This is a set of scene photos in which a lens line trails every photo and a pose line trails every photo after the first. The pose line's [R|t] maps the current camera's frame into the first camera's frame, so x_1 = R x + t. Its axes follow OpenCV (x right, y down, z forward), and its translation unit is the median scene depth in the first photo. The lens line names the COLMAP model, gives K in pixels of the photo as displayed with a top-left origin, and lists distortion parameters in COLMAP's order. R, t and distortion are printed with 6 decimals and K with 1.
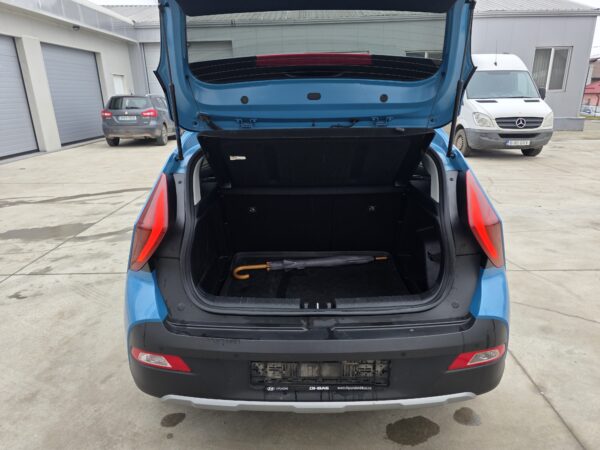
lens RADIAL K [[404.6, 0, 300.9], [0, 404.6, 226.1], [0, 0, 1]] dist [0.051287, -0.046802]
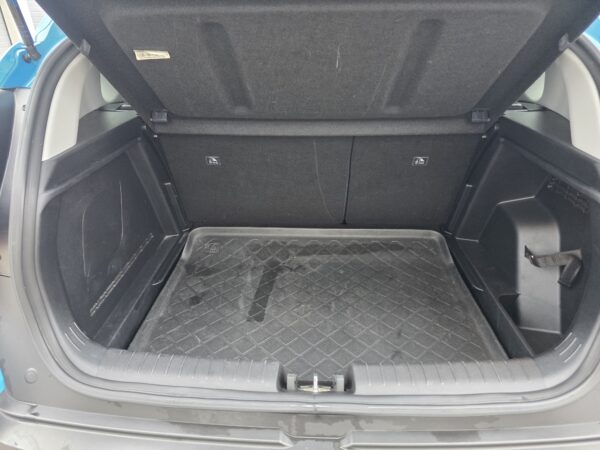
lens RADIAL K [[404.6, 0, 299.9], [0, 404.6, 229.0], [0, 0, 1]] dist [0.051287, -0.046802]
pose [[0.999384, 0.018630, -0.029725, 0.028041], [-0.013574, 0.986695, 0.162014, -0.044314], [0.032348, -0.161511, 0.986341, 0.460094]]
